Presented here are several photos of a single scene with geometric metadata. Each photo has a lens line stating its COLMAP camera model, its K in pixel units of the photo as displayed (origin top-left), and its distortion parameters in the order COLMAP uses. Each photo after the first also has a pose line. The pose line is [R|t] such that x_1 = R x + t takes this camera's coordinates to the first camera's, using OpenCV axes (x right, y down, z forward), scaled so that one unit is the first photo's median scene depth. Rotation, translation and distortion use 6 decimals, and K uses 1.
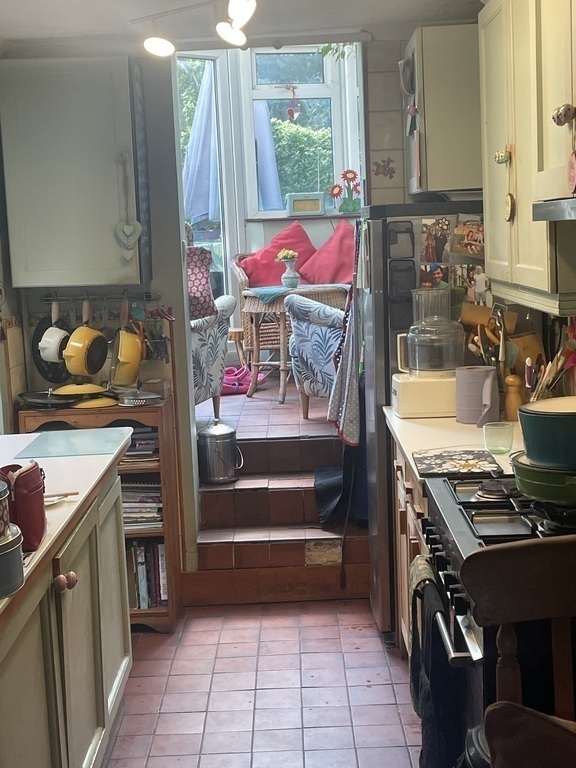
lens RADIAL K [[1171.0, 0, 288.0], [0, 1171.0, 382.9], [0, 0, 1]] dist [0.091583, 0.000000]
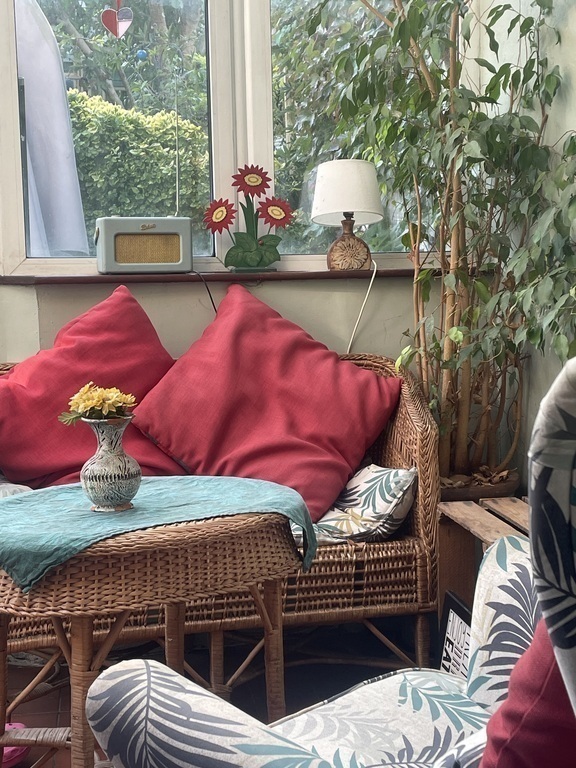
lens RADIAL K [[1171.0, 0, 287.4], [0, 1171.0, 384.7], [0, 0, 1]] dist [0.091583, 0.000000]
pose [[0.986425, 0.012285, 0.163752, -0.002420], [-0.006734, 0.999385, -0.034414, -0.089222], [-0.164074, 0.032844, 0.985901, 0.587314]]
